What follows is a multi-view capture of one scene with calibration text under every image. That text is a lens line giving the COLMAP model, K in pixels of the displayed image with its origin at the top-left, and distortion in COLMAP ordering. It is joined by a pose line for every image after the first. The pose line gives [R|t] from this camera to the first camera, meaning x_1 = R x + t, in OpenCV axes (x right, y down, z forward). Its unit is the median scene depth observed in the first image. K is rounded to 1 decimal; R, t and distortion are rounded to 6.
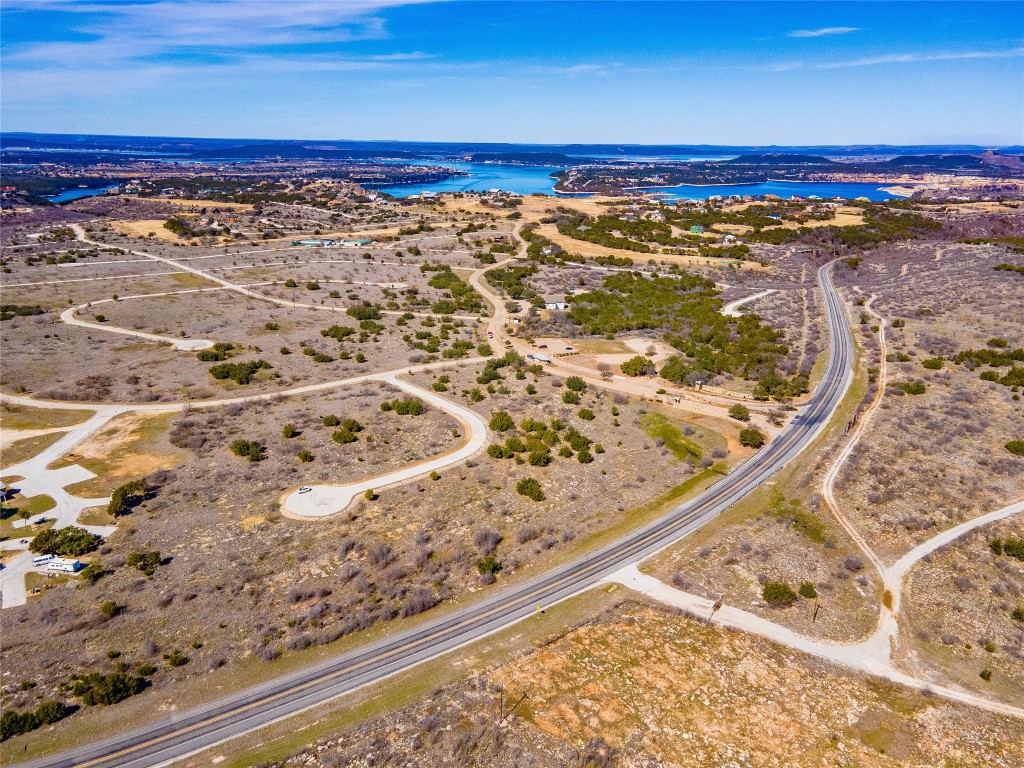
lens RADIAL K [[852.2, 0, 512.0], [0, 852.2, 384.0], [0, 0, 1]] dist [0.061235, 0.001573]
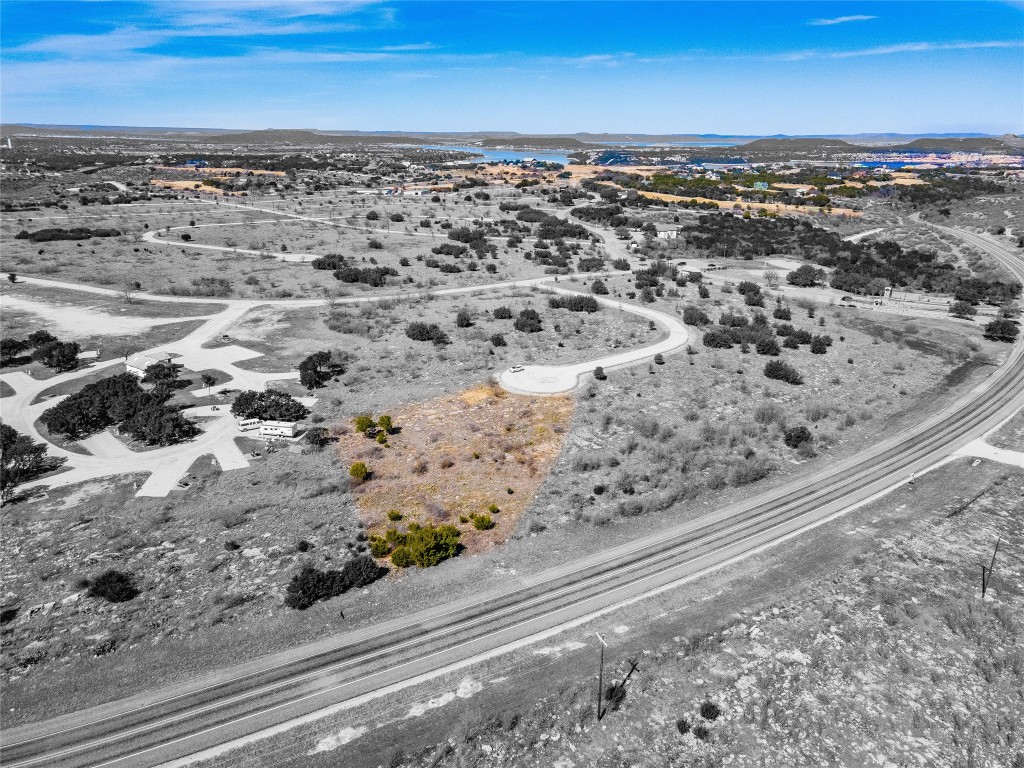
lens RADIAL K [[802.8, 0, 497.9], [0, 802.8, 381.0], [0, 0, 1]] dist [0.039610, 0.010194]
pose [[0.999490, 0.017392, 0.026778, -0.243144], [-0.017289, 0.999842, -0.004053, 0.119716], [-0.026844, 0.003587, 0.999633, 0.170862]]
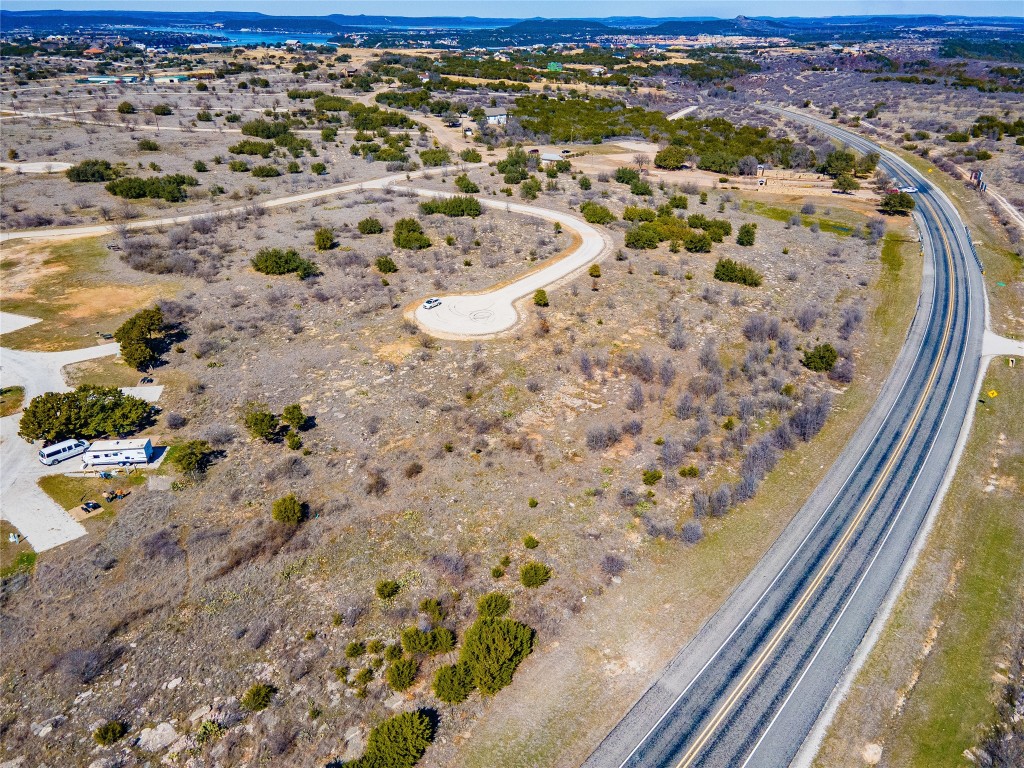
lens RADIAL K [[769.6, 0, 519.6], [0, 769.6, 380.8], [0, 0, 1]] dist [0.013701, 0.050190]
pose [[0.938461, -0.125275, 0.321865, -0.321958], [0.082837, 0.986341, 0.142371, 0.089635], [-0.335304, -0.106947, 0.936020, 0.369309]]
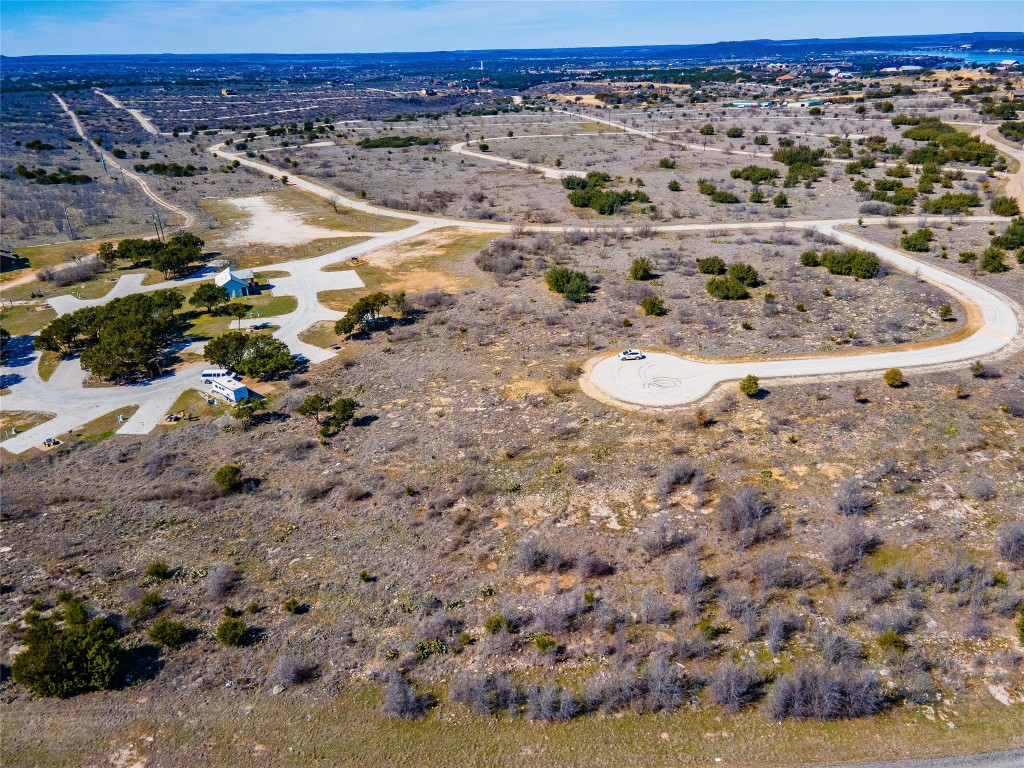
lens RADIAL K [[802.8, 0, 497.9], [0, 802.8, 381.0], [0, 0, 1]] dist [0.039610, 0.010194]
pose [[0.865006, 0.192980, -0.463167, -0.064378], [-0.150117, 0.980334, 0.128102, 0.074464], [0.478780, -0.041280, 0.876964, 0.434969]]
